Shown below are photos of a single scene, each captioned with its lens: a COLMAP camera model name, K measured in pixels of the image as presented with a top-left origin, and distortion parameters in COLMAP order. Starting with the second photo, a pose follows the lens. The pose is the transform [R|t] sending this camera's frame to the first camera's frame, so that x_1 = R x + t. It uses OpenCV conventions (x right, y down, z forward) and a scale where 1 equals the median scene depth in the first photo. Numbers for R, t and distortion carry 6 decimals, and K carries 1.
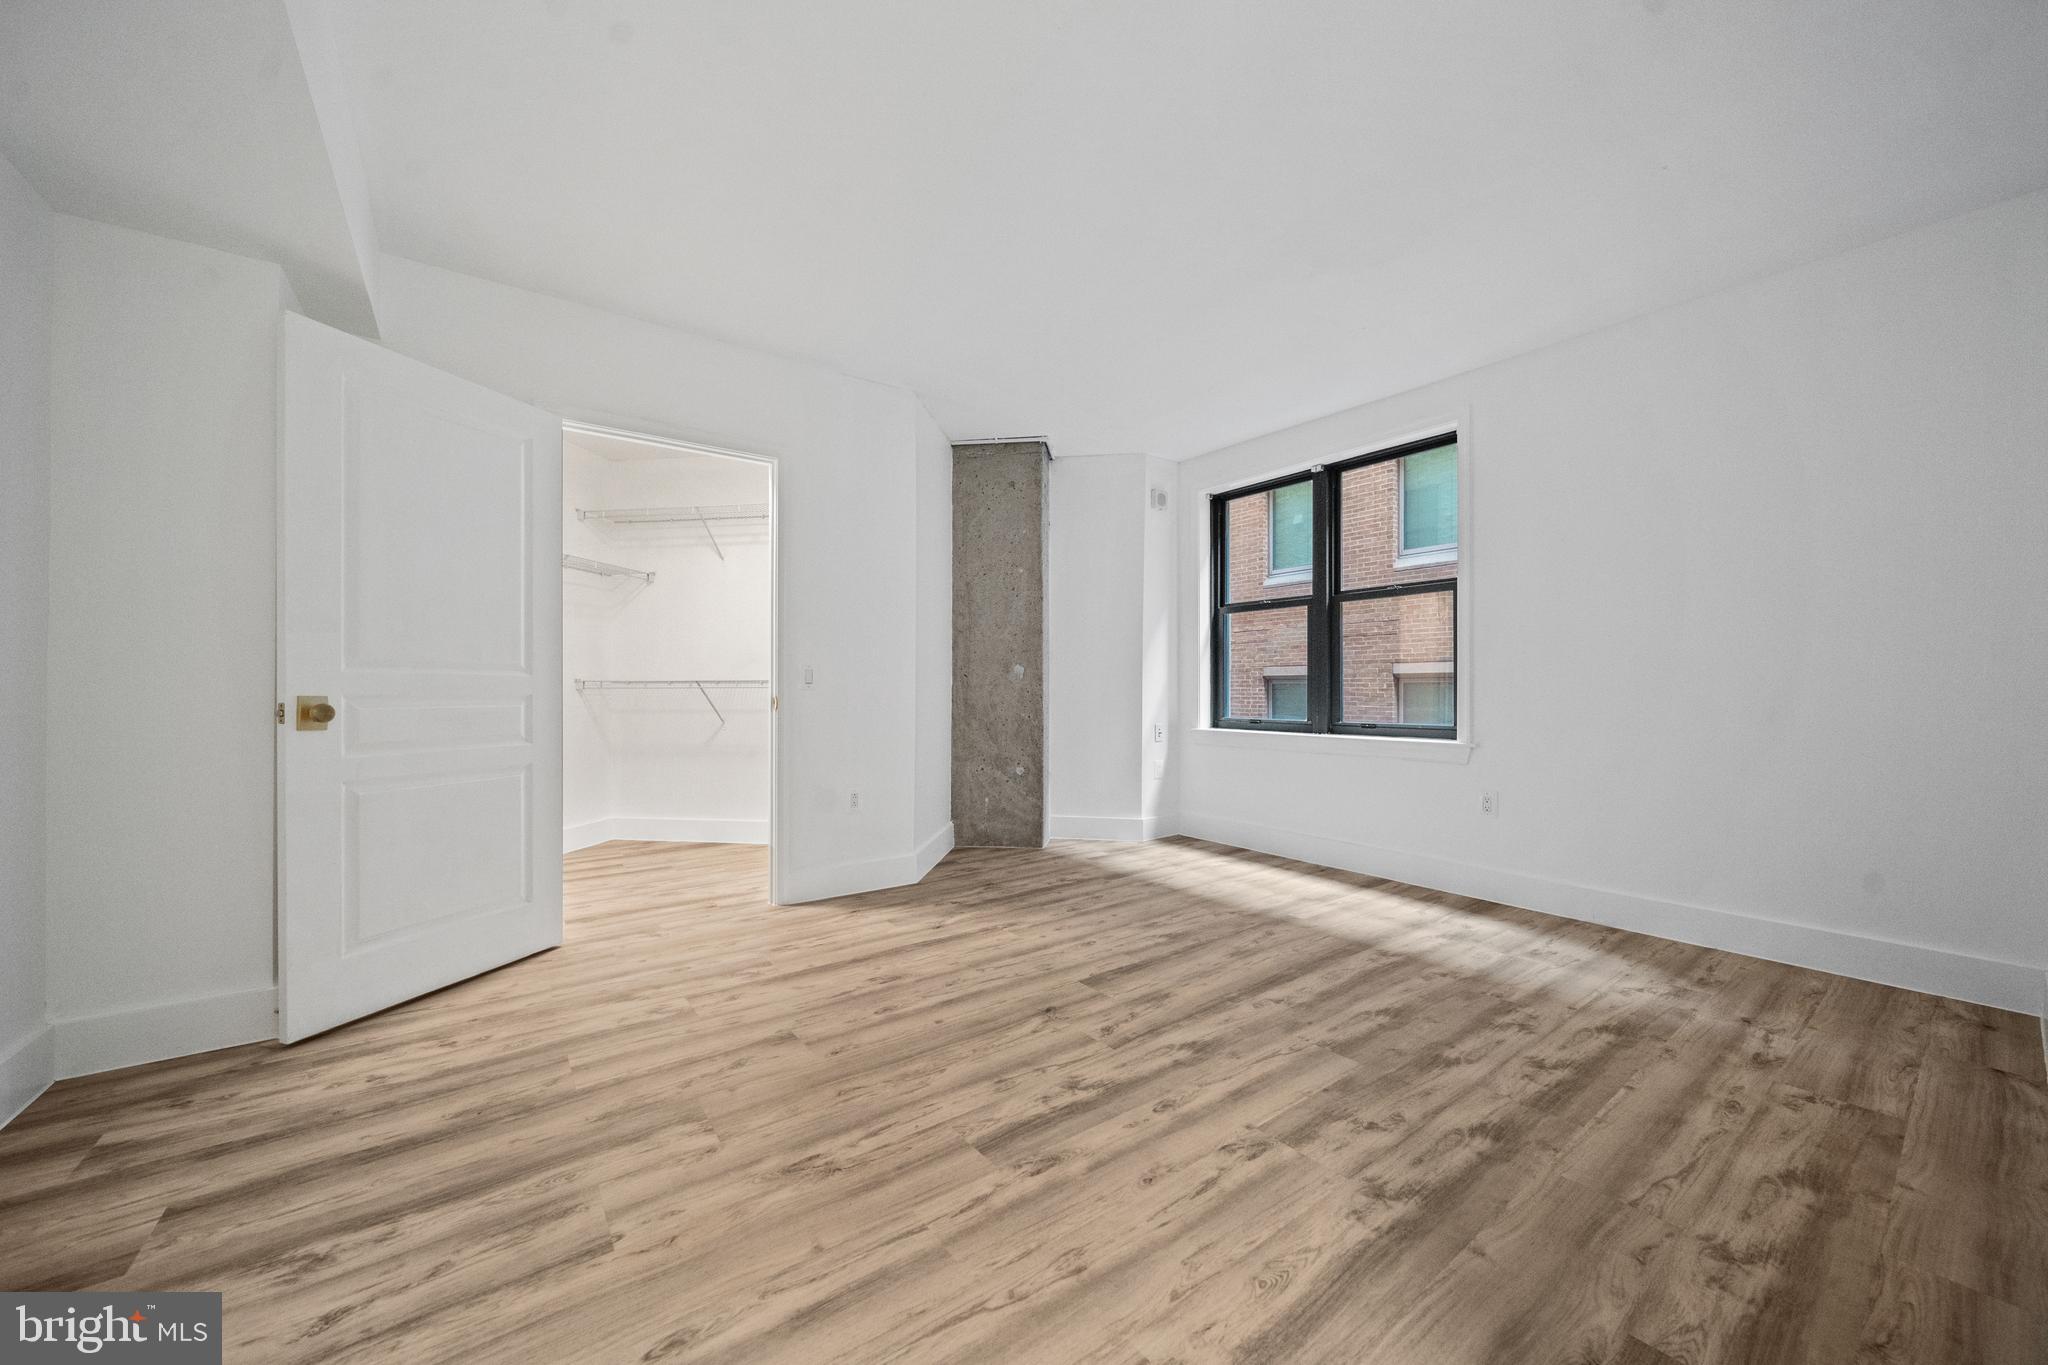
lens RADIAL K [[736.9, 0, 1042.8], [0, 736.9, 682.6], [0, 0, 1]] dist [-0.001715, -0.000736]
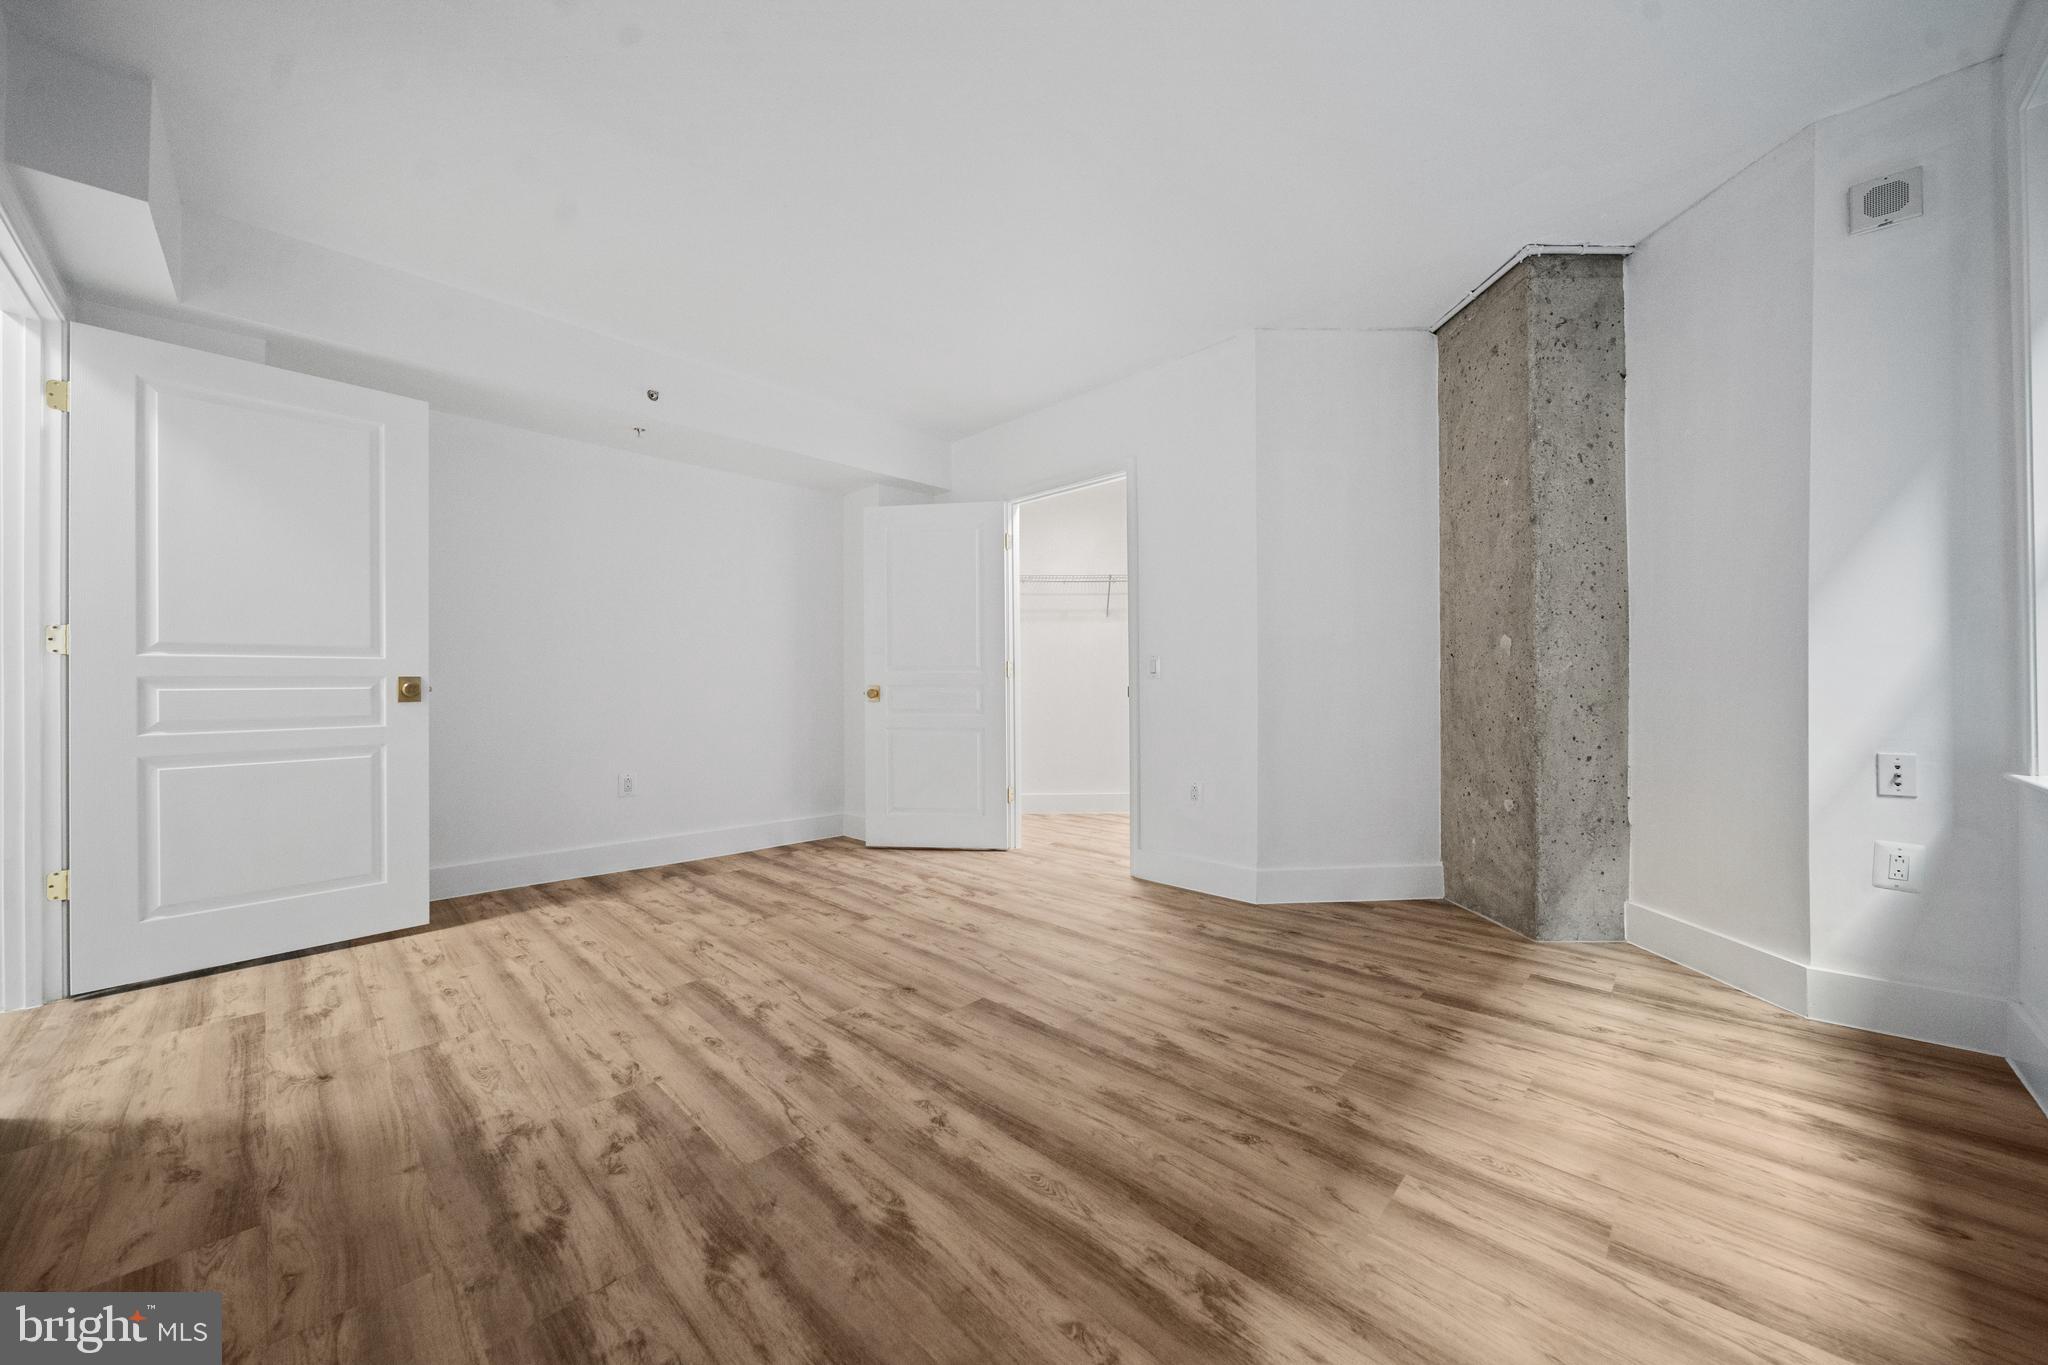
lens RADIAL K [[736.9, 0, 1014.2], [0, 736.9, 675.3], [0, 0, 1]] dist [-0.001715, -0.000736]
pose [[0.141312, -0.013451, -0.989874, 1.061561], [0.018725, 0.999765, -0.010913, 0.018500], [0.989788, -0.016994, 0.141530, 1.011346]]
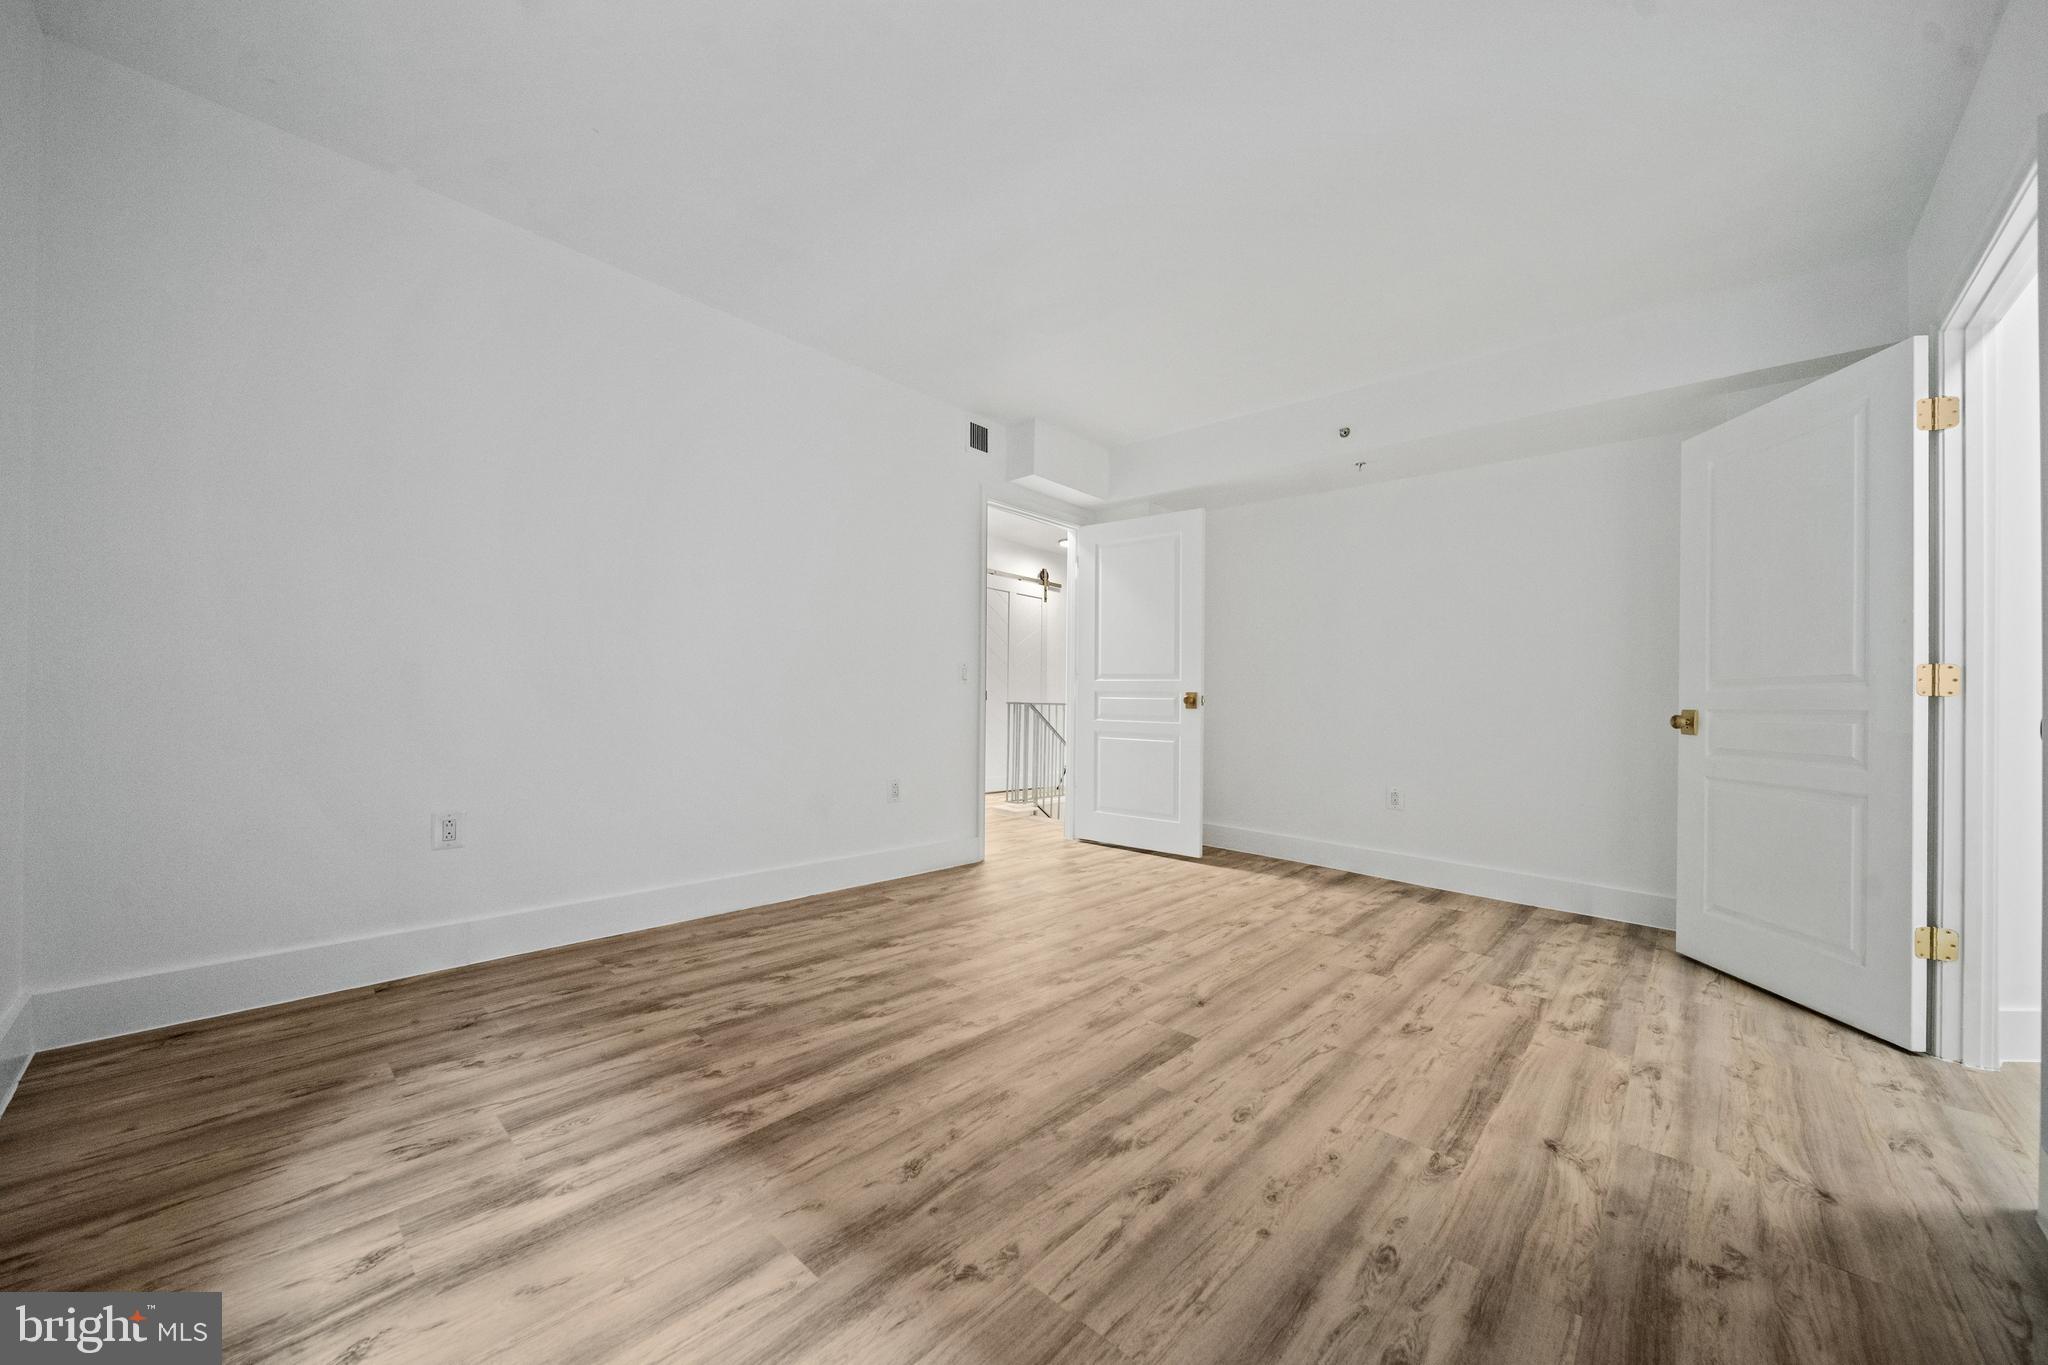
lens RADIAL K [[736.9, 0, 1025.6], [0, 736.9, 689.4], [0, 0, 1]] dist [-0.001715, -0.000736]
pose [[-0.984913, -0.030272, -0.170382, 0.430565], [-0.025505, 0.999221, -0.030098, 0.051154], [0.171161, -0.025299, -0.984918, 1.970564]]
